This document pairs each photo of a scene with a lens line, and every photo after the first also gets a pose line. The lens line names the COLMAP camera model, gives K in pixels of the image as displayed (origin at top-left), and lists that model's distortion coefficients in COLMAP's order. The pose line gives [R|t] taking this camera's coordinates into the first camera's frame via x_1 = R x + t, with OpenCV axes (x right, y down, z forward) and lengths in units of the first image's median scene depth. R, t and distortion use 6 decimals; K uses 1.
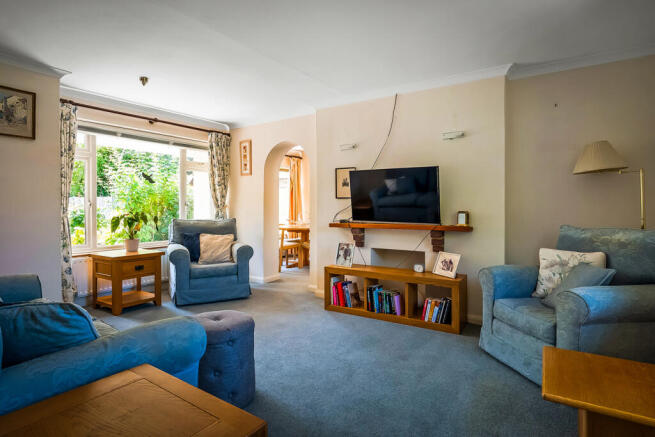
lens RADIAL K [[362.8, 0, 327.2], [0, 362.8, 218.1], [0, 0, 1]] dist [-0.000714, -0.001680]
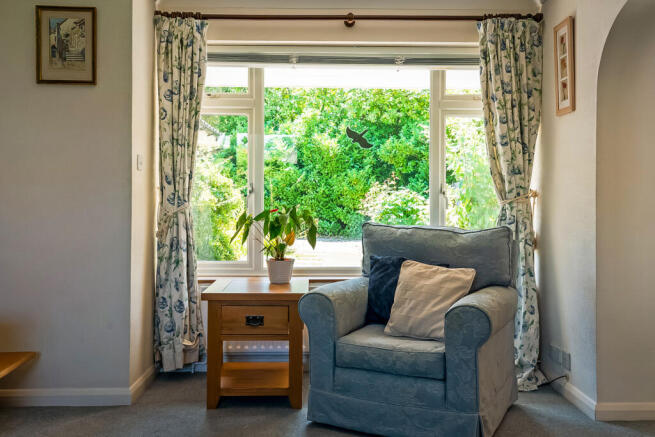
lens RADIAL K [[610.6, 0, 315.0], [0, 610.6, 198.2], [0, 0, 1]] dist [-0.006096, 0.000000]
pose [[0.579550, 0.003273, -0.814930, 0.168017], [-0.028578, 0.999459, -0.016310, -0.014062], [0.814435, 0.032741, 0.579330, 0.505382]]
